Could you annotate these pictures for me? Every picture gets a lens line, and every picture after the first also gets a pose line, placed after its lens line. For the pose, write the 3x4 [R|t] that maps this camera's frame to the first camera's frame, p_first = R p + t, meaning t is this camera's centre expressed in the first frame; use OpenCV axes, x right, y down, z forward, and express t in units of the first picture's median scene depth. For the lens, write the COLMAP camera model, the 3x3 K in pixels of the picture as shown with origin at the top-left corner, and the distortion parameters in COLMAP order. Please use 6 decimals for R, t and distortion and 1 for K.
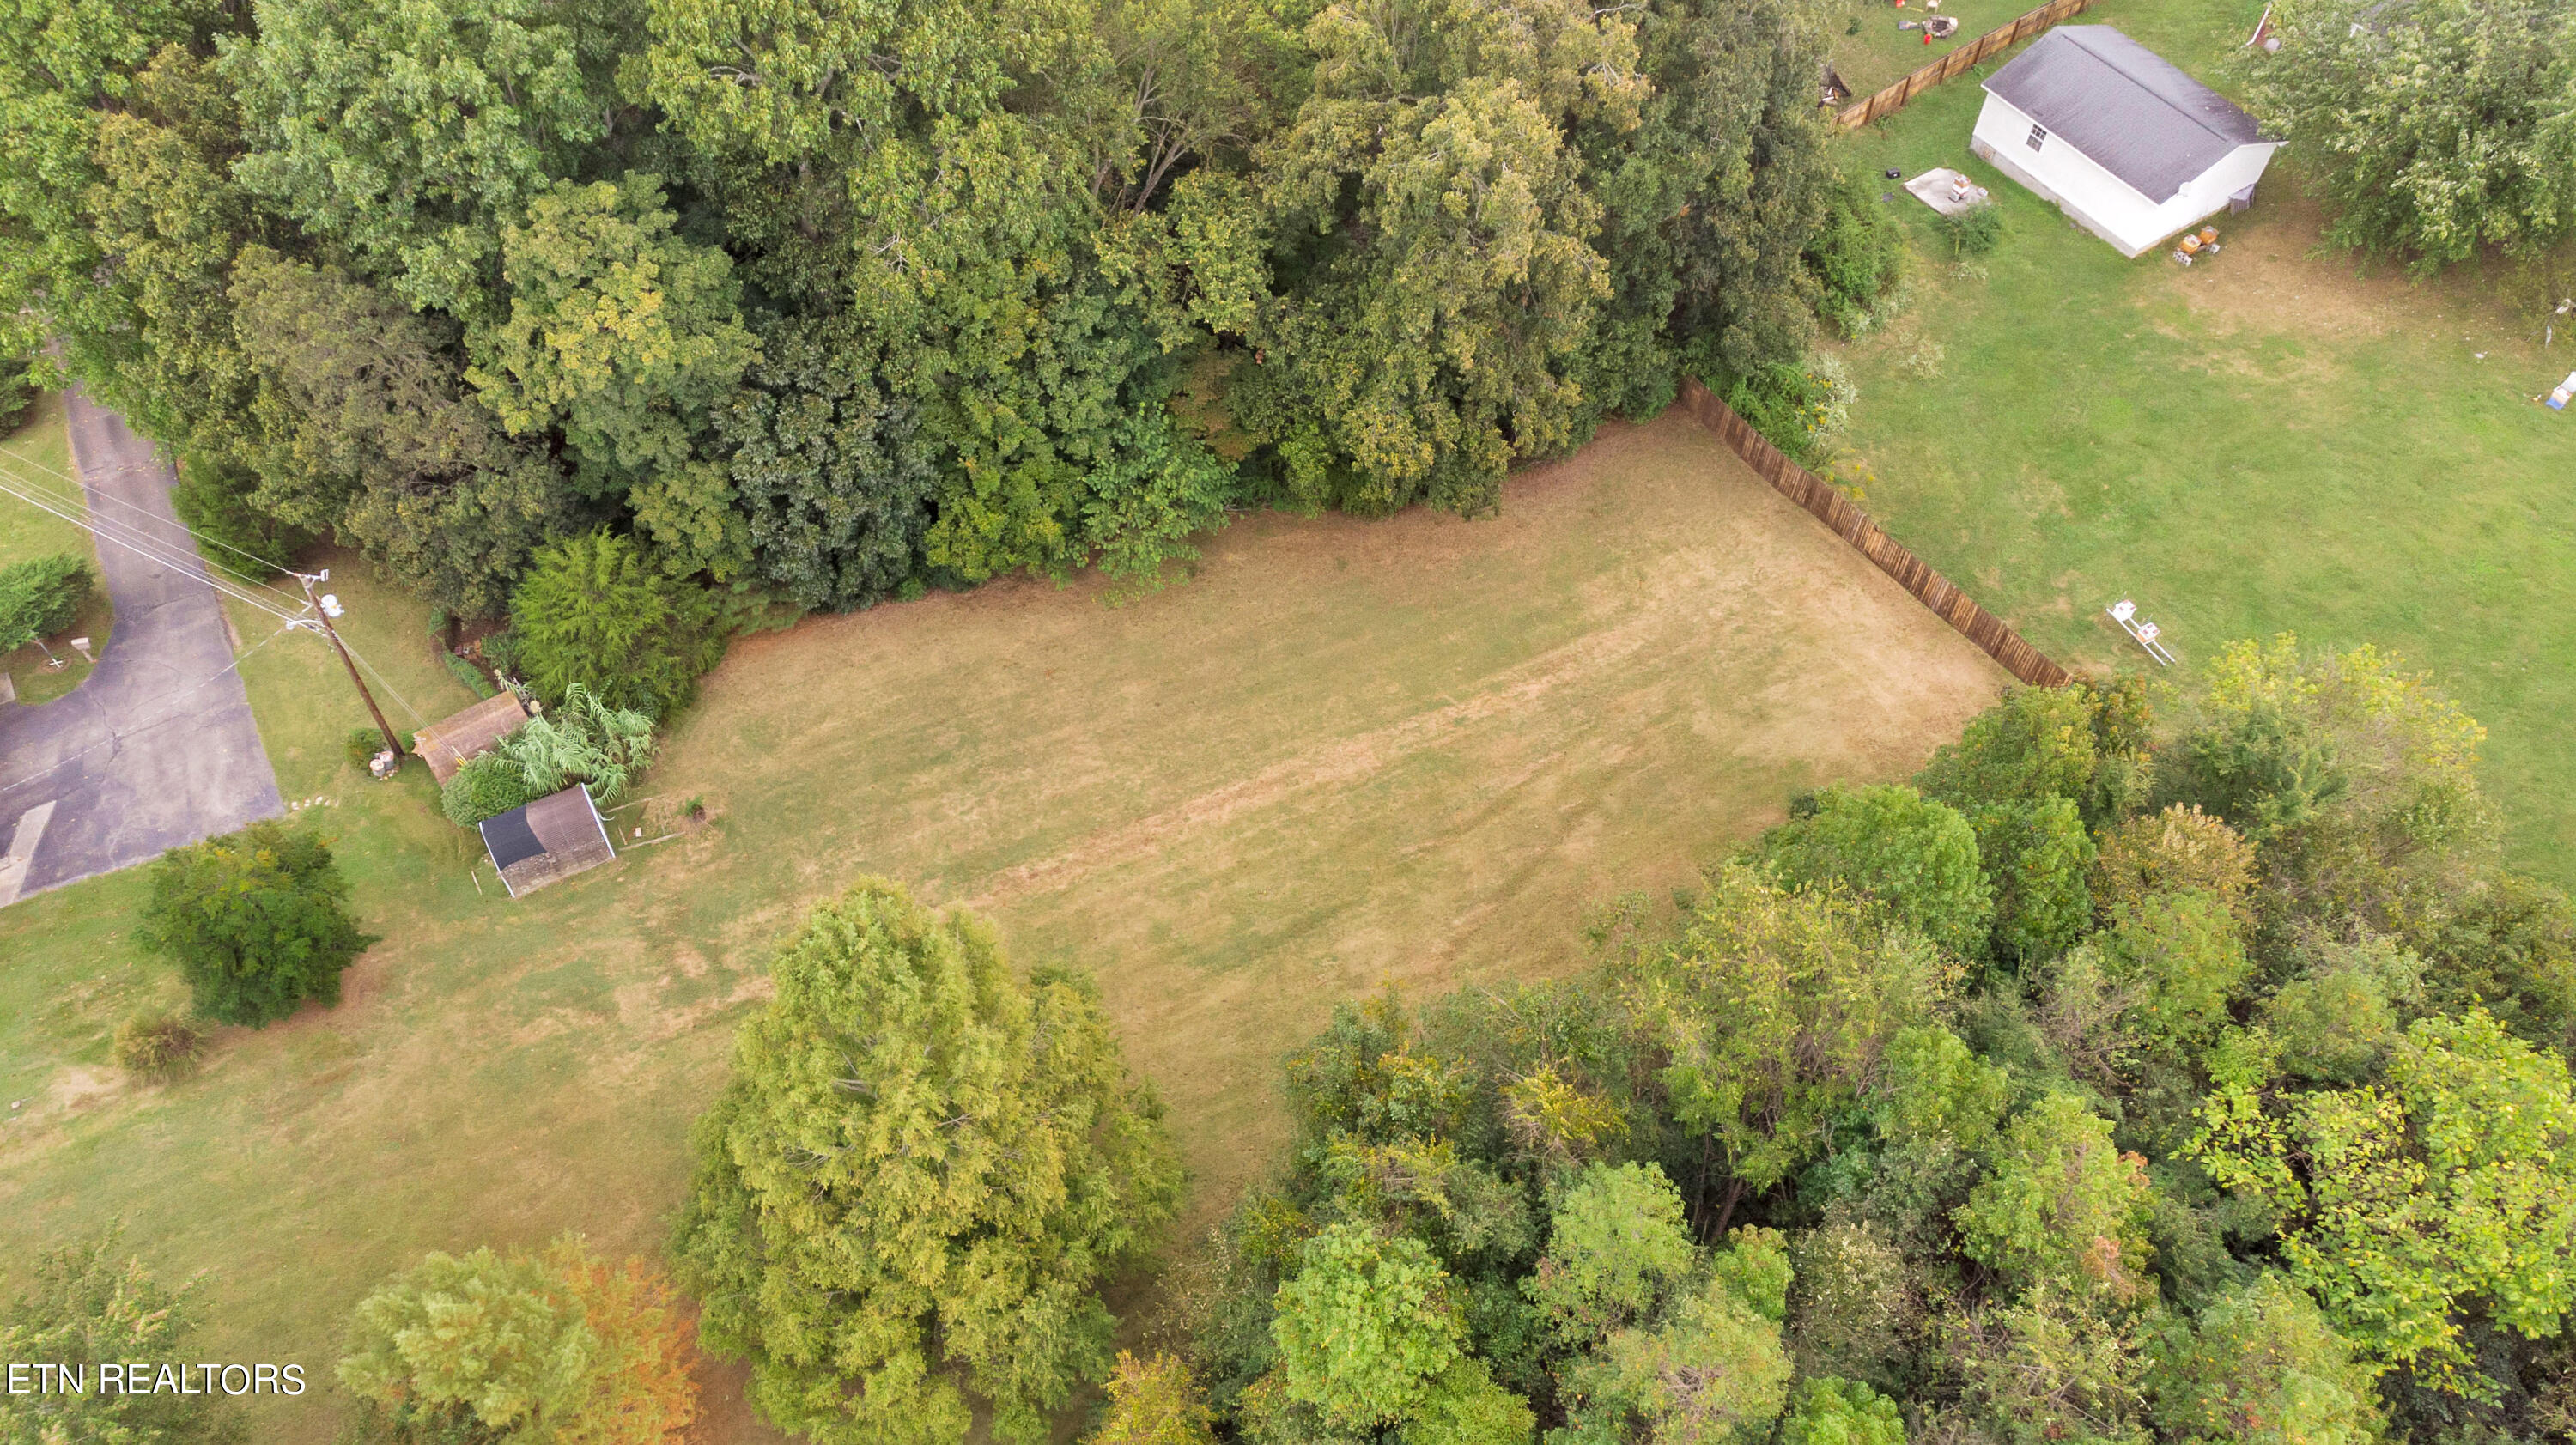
lens RADIAL K [[1890.6, 0, 1287.0], [0, 1890.6, 726.1], [0, 0, 1]] dist [0.004421, 0.044796]
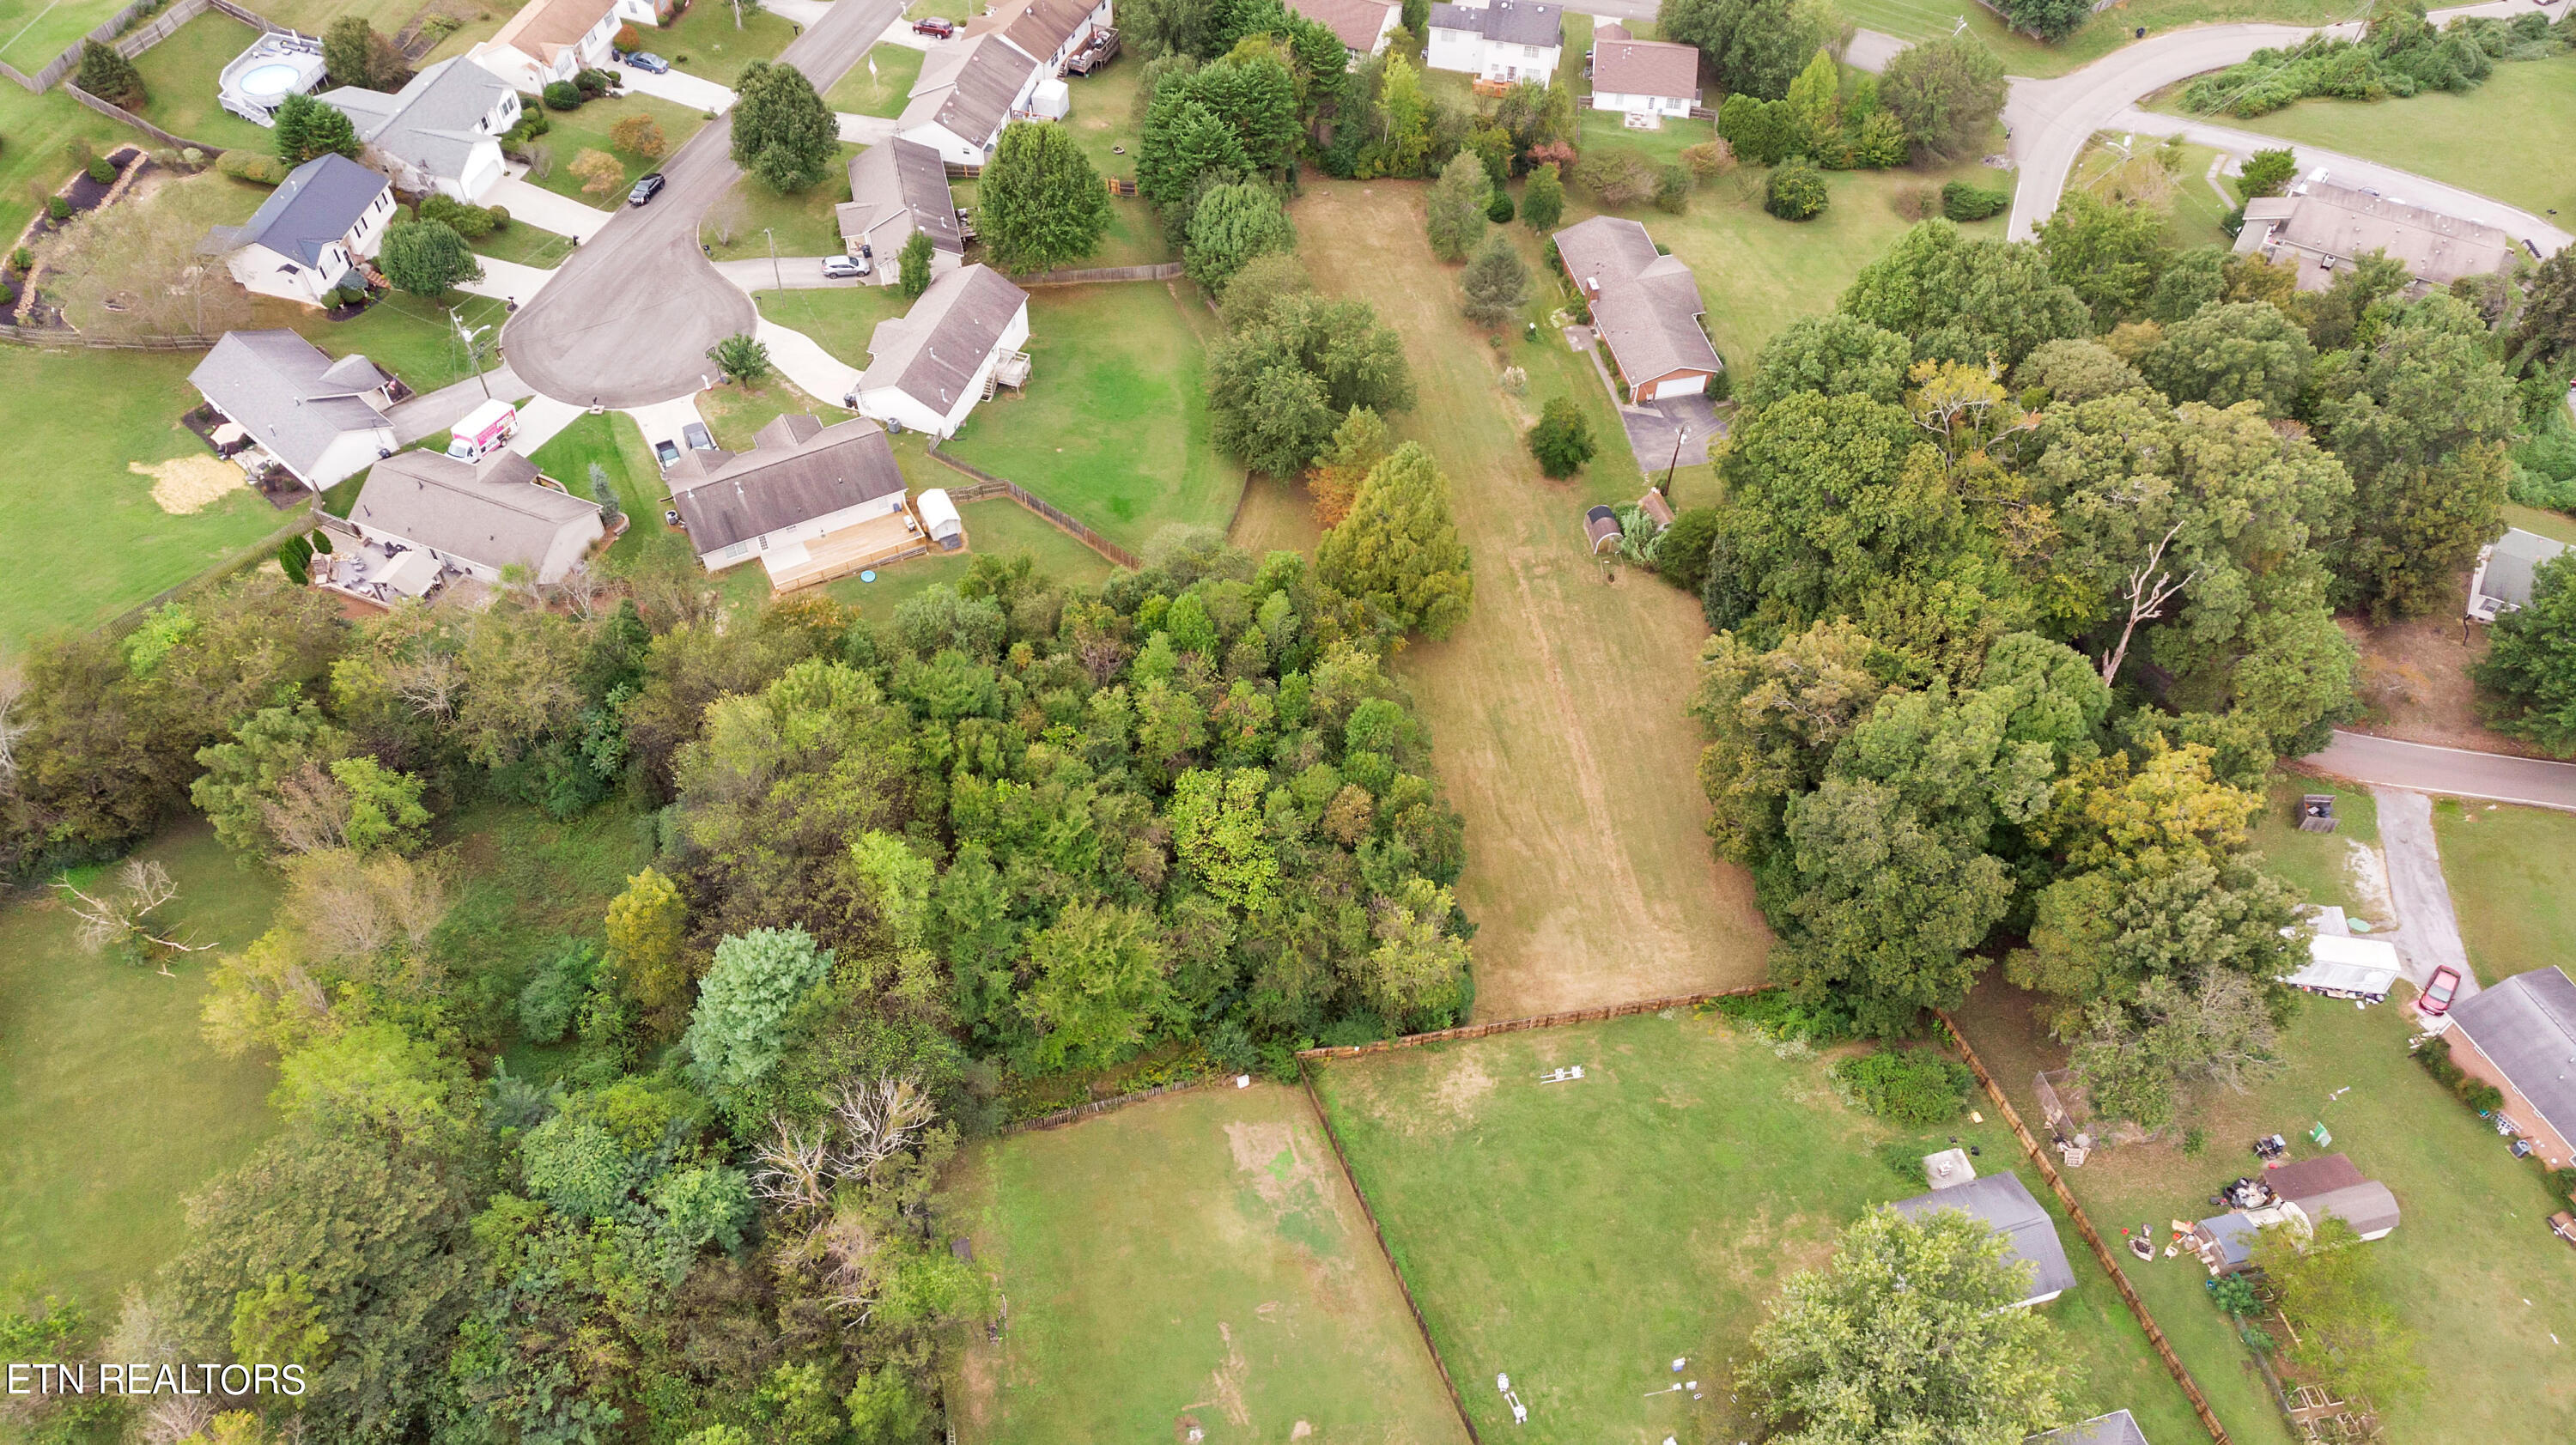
lens RADIAL K [[1890.6, 0, 1281.4], [0, 1890.6, 734.9], [0, 0, 1]] dist [0.004421, 0.044796]
pose [[-0.290419, 0.730766, -0.617769, 1.458928], [-0.776198, 0.197655, 0.598706, -1.037348], [0.559619, 0.653386, 0.509816, -0.352185]]
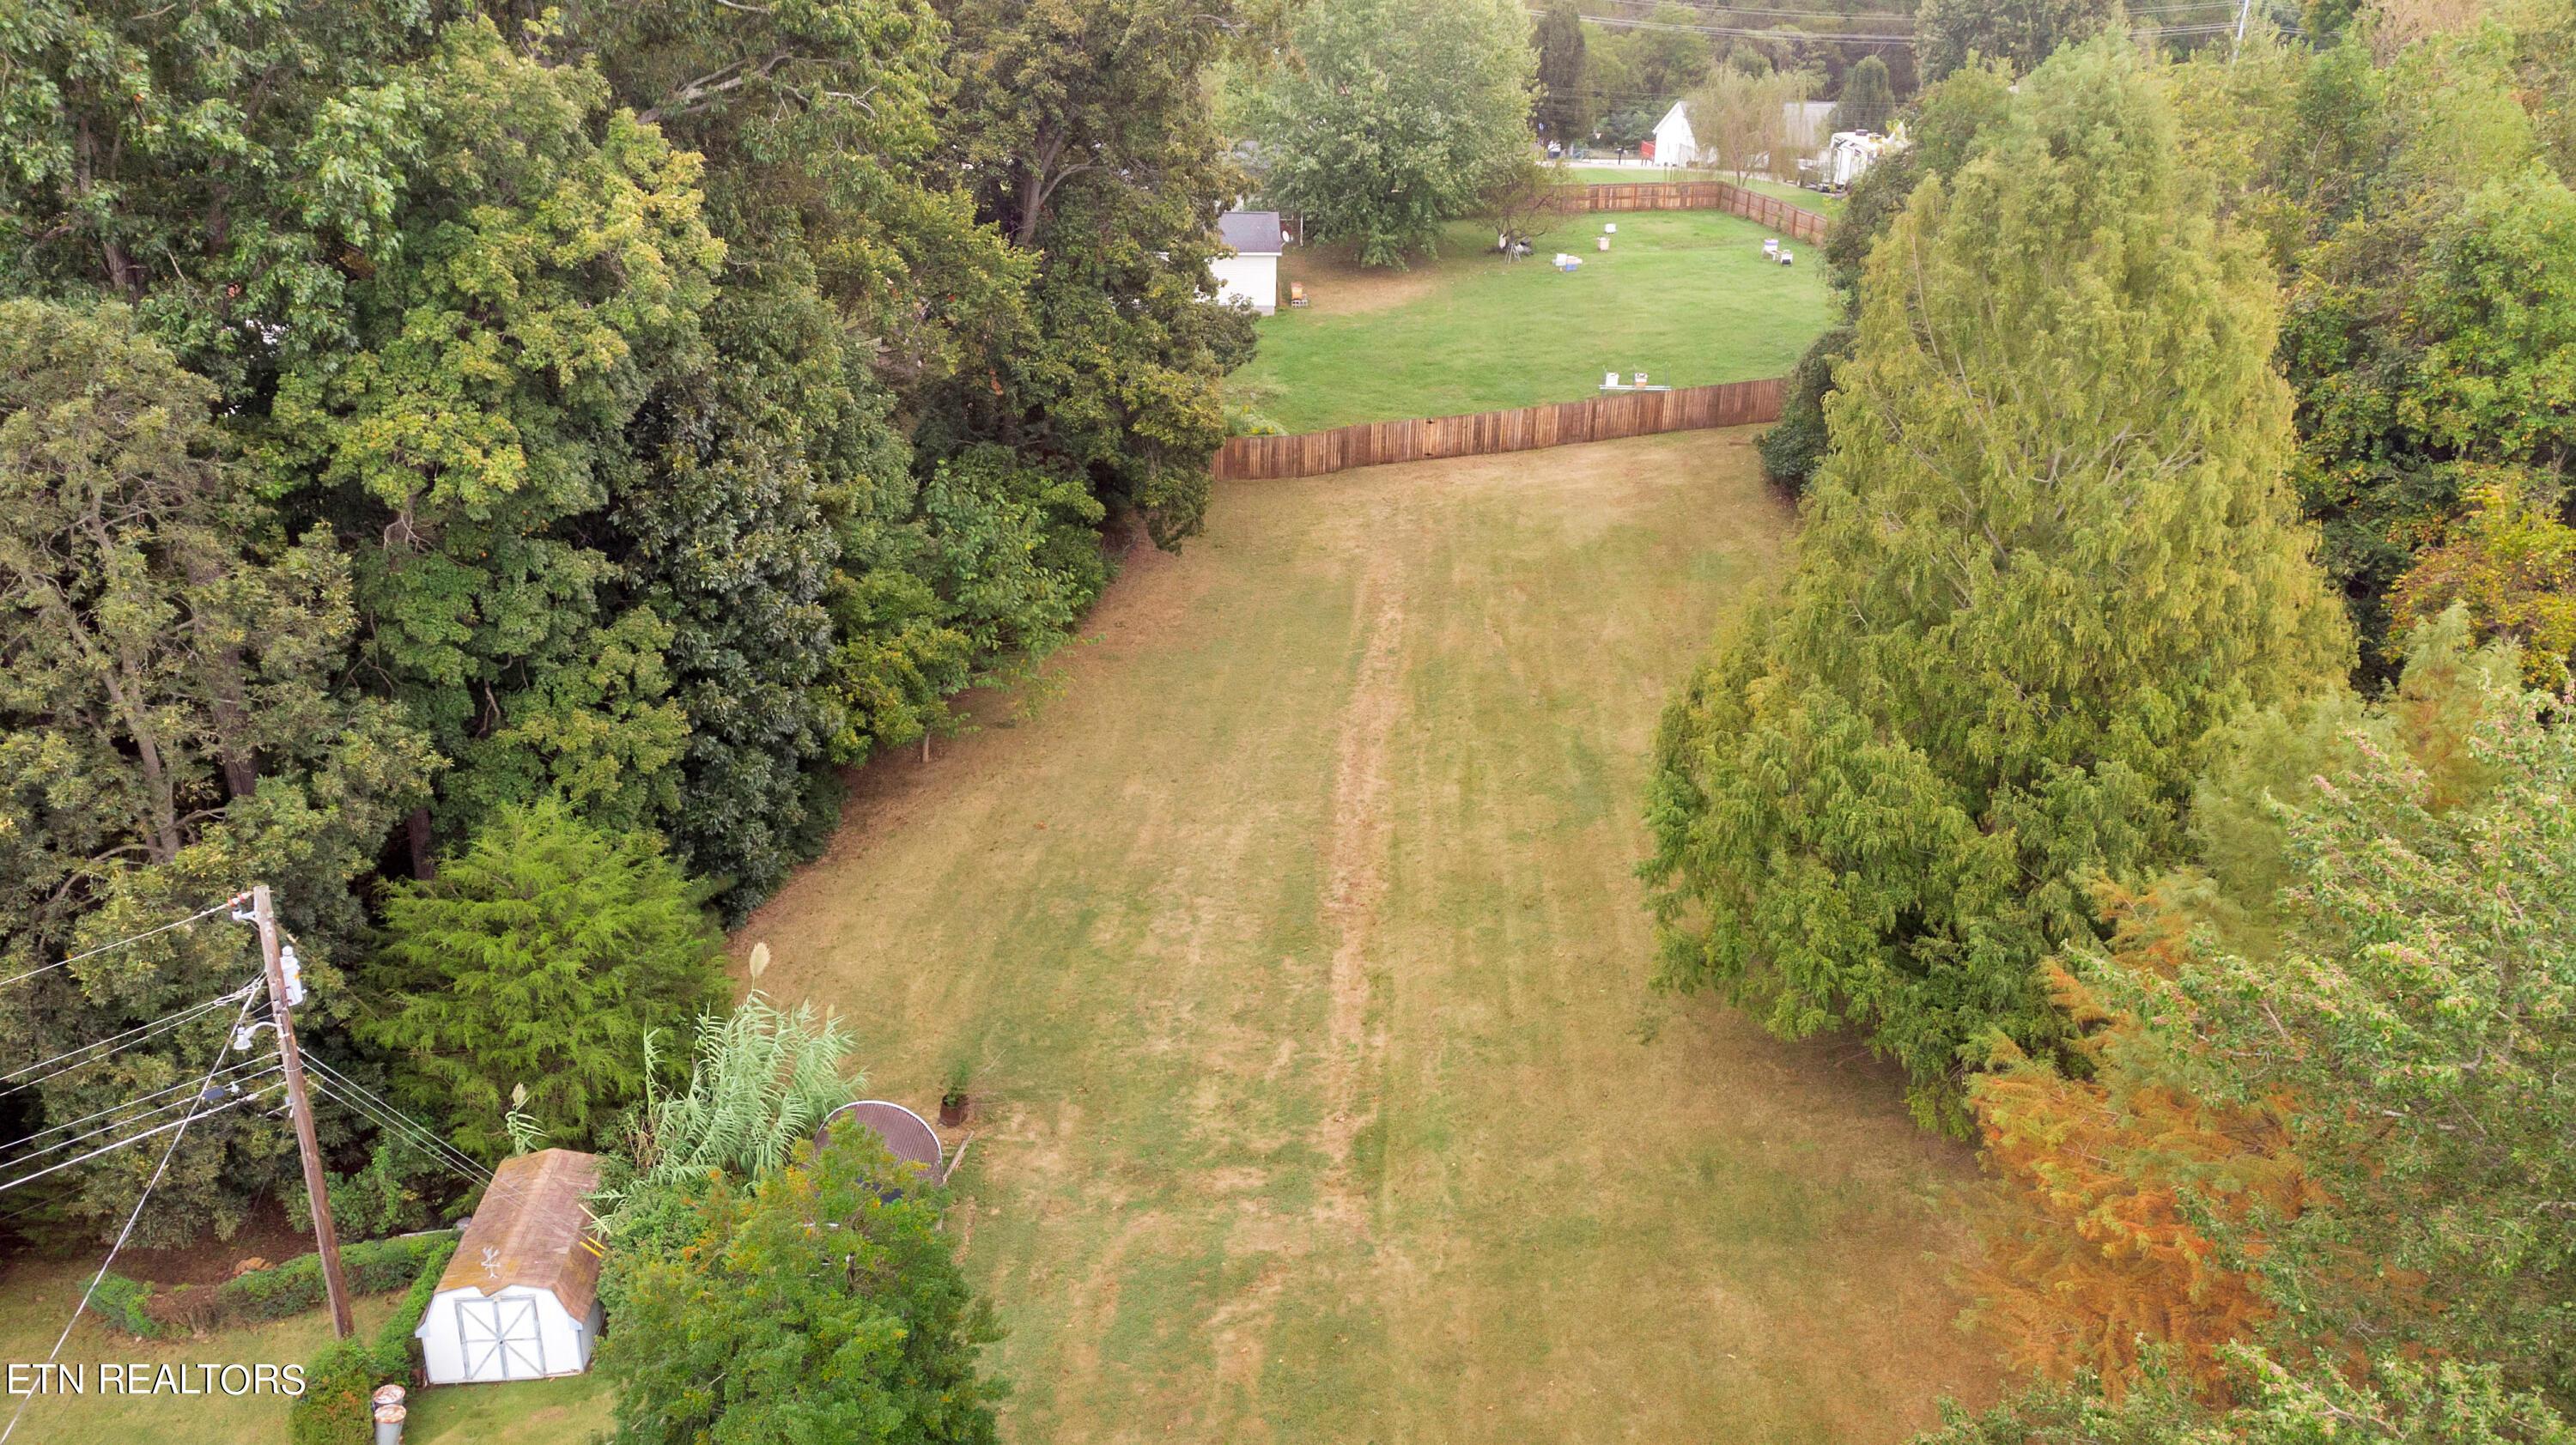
lens RADIAL K [[1890.6, 0, 1275.8], [0, 1890.6, 719.2], [0, 0, 1]] dist [0.004421, 0.044796]
pose [[0.515074, -0.345355, 0.784493, -0.662239], [0.680120, 0.721691, -0.128838, 0.100340], [-0.521666, 0.599910, 0.606607, 0.526463]]
